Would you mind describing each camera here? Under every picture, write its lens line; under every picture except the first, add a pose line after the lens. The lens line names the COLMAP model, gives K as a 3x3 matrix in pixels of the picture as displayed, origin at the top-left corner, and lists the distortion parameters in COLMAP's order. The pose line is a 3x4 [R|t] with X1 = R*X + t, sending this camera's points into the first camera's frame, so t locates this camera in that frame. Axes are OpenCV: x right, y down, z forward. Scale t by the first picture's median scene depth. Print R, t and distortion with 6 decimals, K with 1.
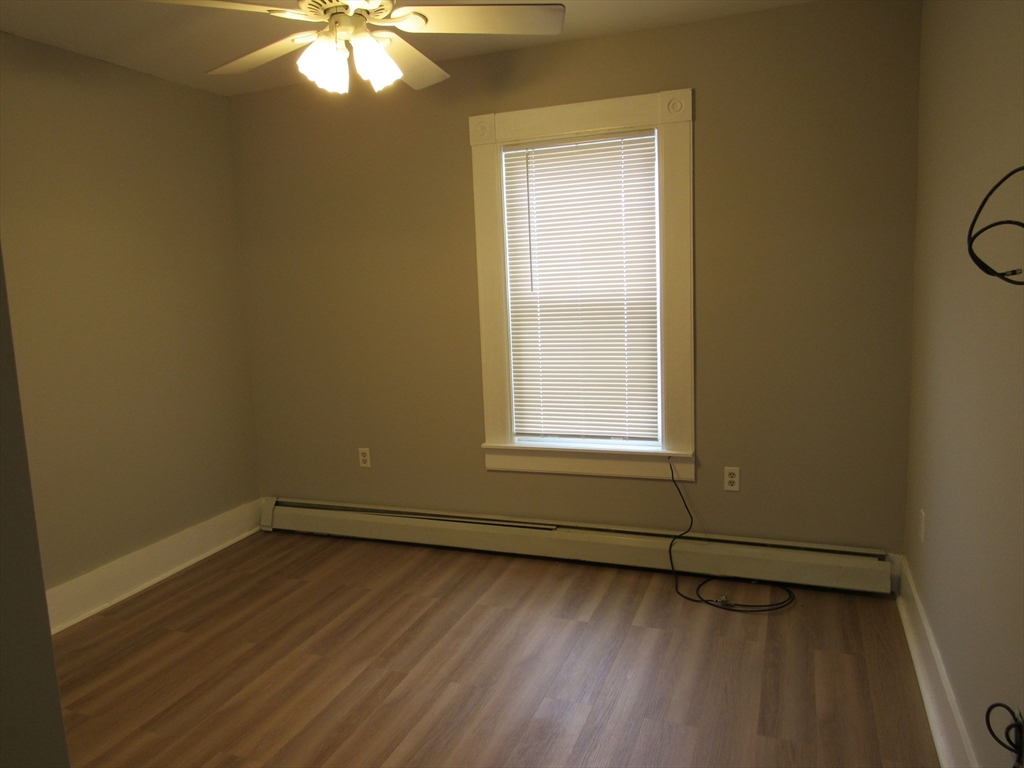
lens RADIAL K [[742.4, 0, 507.3], [0, 742.4, 384.5], [0, 0, 1]] dist [-0.015397, 0.003866]
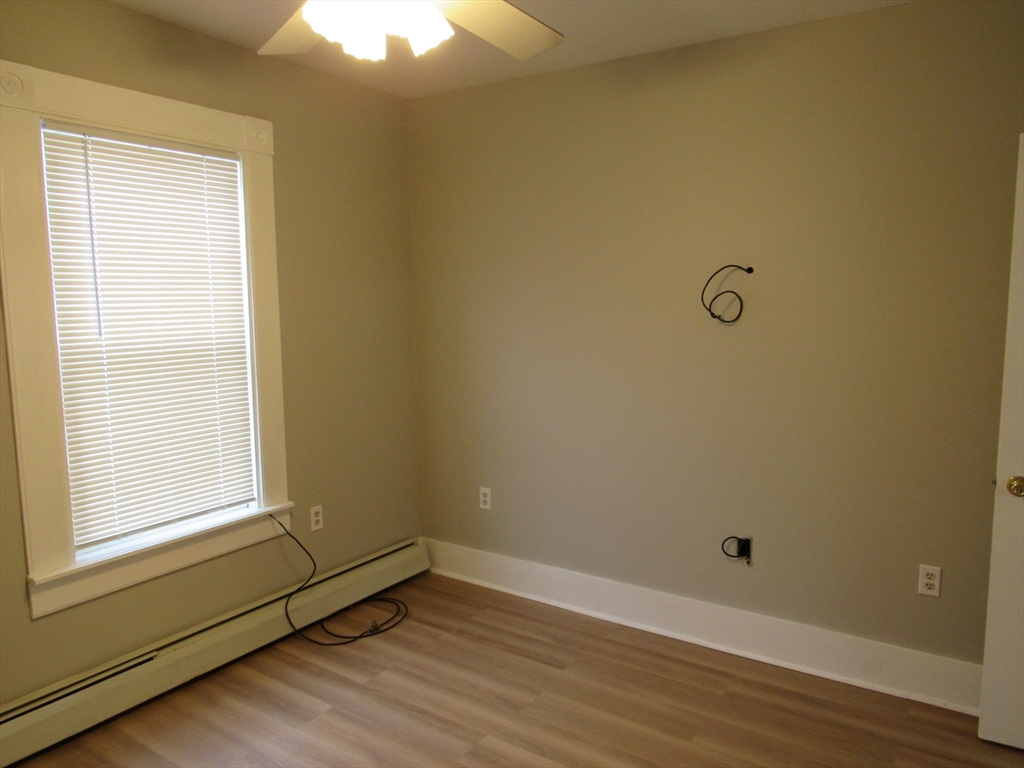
lens RADIAL K [[742.4, 0, 515.0], [0, 742.4, 386.4], [0, 0, 1]] dist [-0.015397, 0.003866]
pose [[0.200639, -0.078149, 0.976543, -0.604555], [0.137825, 0.989151, 0.050841, -0.062959], [-0.969922, 0.124391, 0.209233, 0.499302]]
